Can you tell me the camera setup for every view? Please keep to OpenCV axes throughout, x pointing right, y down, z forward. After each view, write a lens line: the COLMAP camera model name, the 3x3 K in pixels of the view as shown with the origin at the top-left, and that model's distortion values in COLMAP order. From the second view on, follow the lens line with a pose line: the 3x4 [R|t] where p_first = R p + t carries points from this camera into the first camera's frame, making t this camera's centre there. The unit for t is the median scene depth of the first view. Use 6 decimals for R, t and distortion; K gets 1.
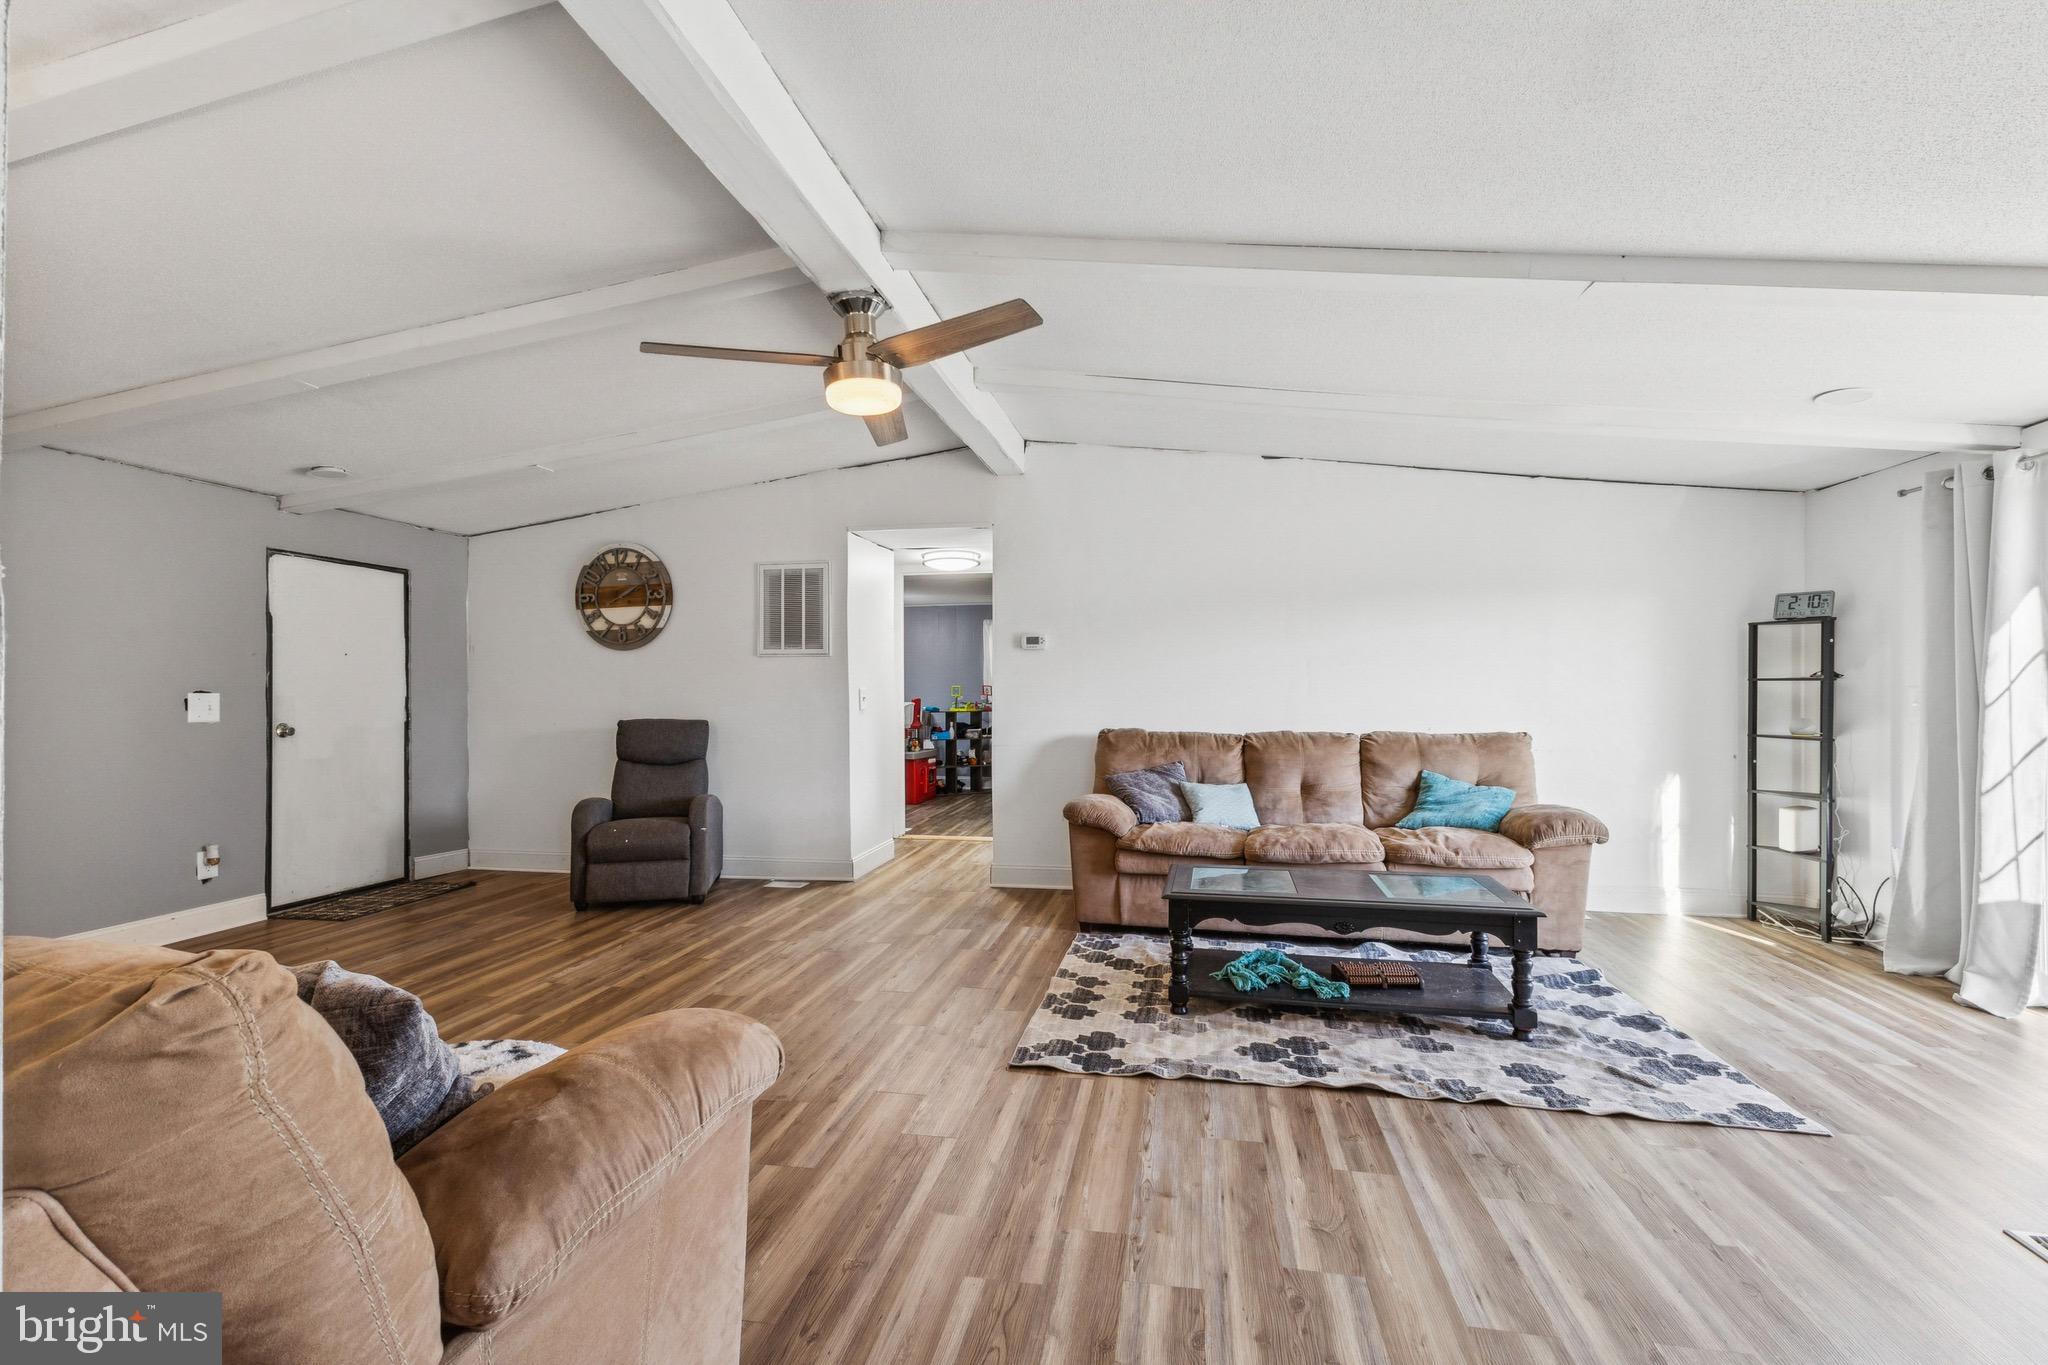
lens RADIAL K [[893.2, 0, 1041.6], [0, 893.2, 687.4], [0, 0, 1]] dist [-0.001615, 0.000905]
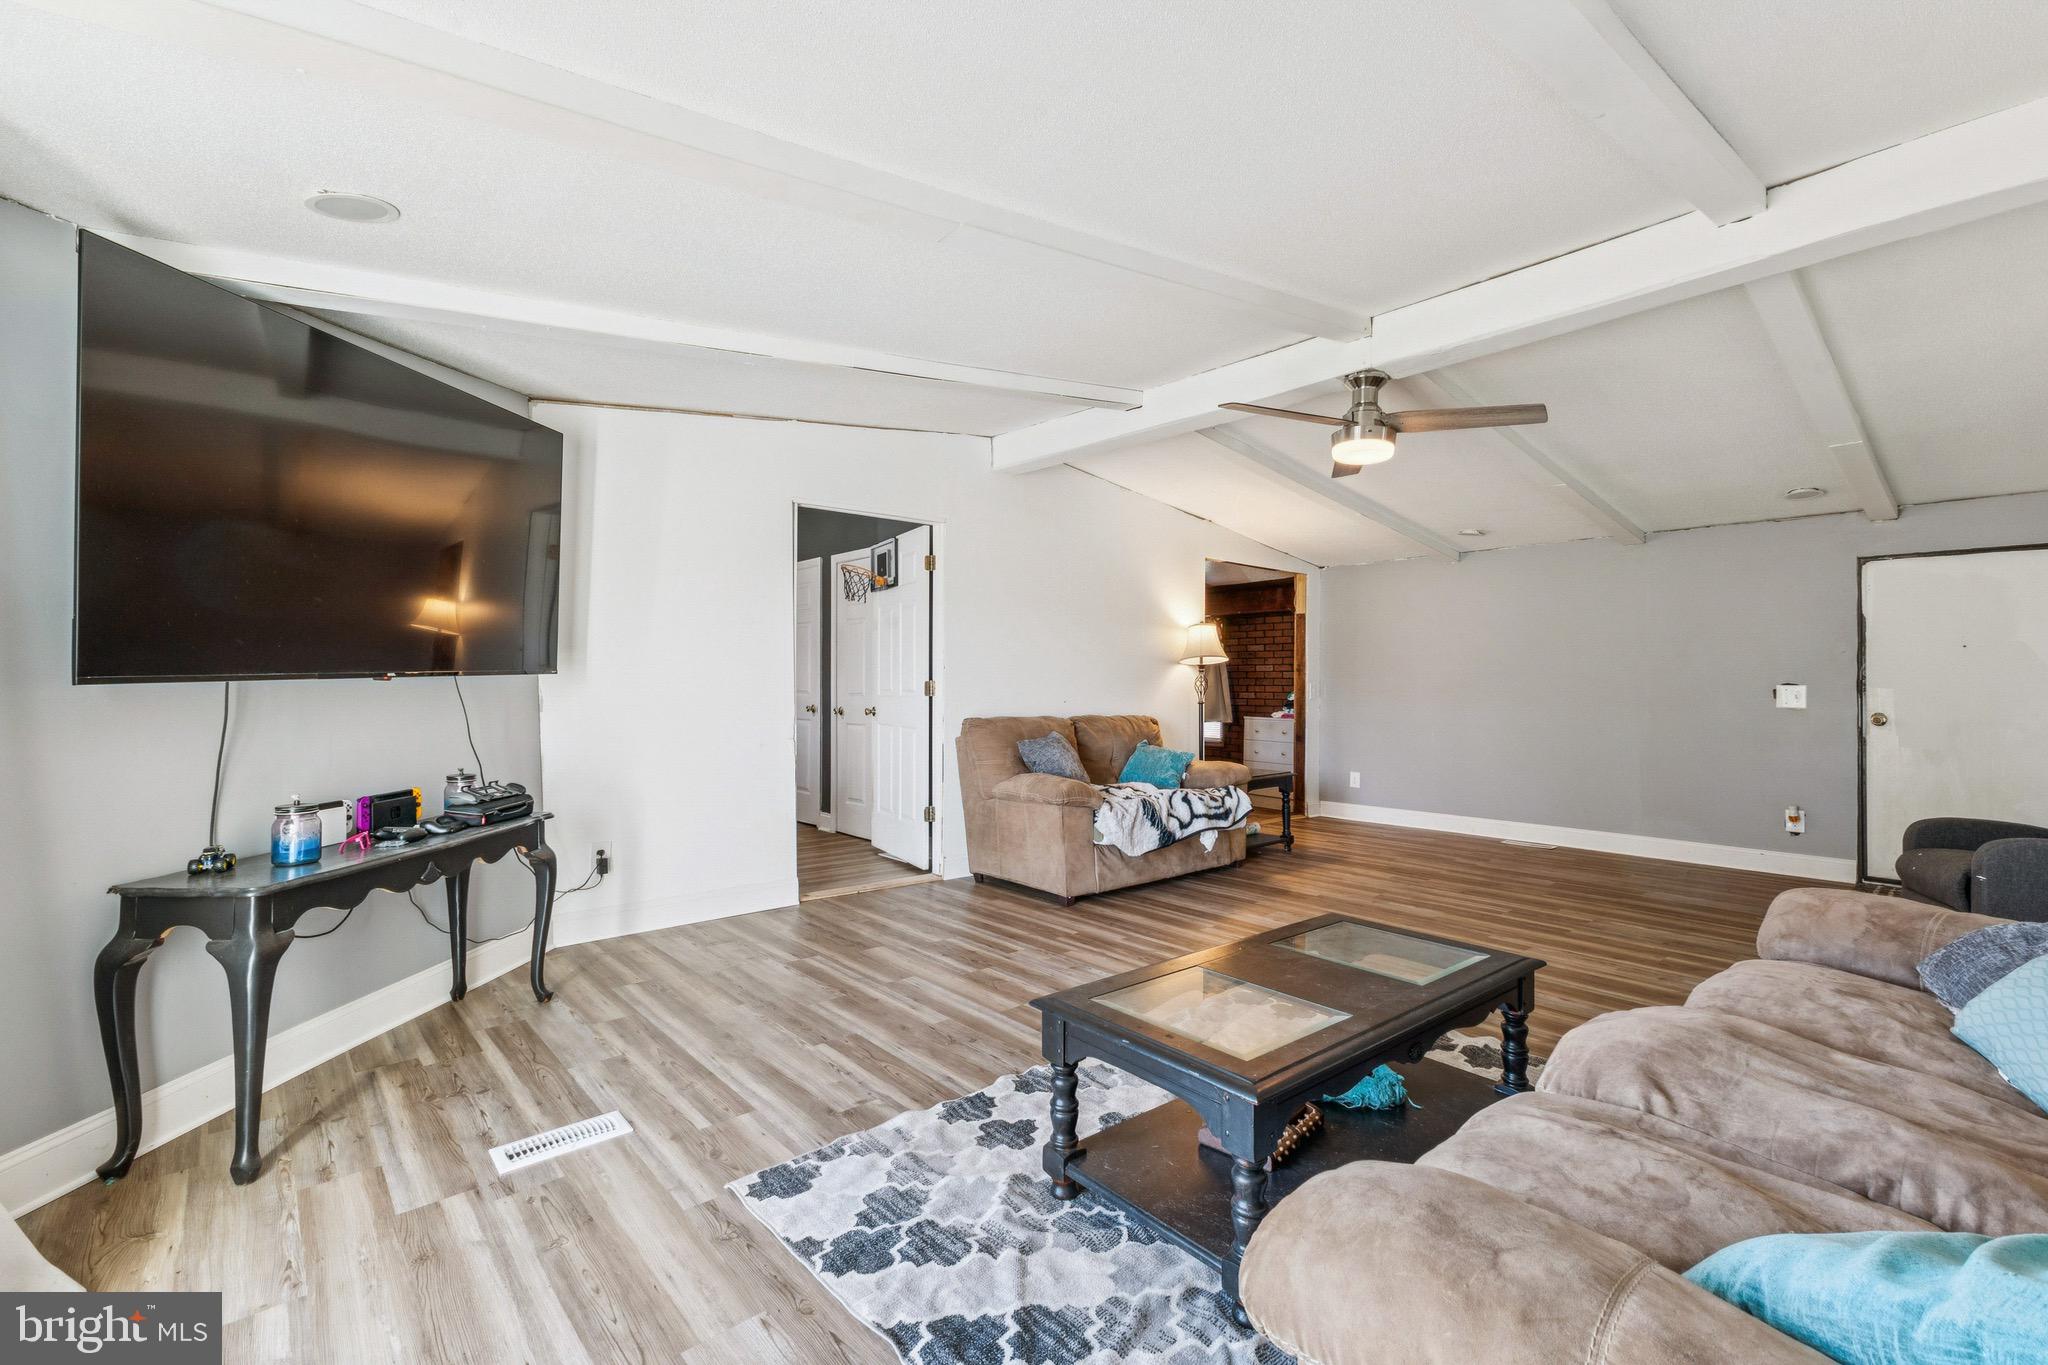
lens RADIAL K [[893.2, 0, 1033.2], [0, 893.2, 677.2], [0, 0, 1]] dist [-0.001615, 0.000905]
pose [[-0.624375, -0.002166, -0.781122, 1.267437], [0.003265, 0.999980, -0.005383, -0.002669], [0.781118, -0.005912, -0.624355, 1.641014]]
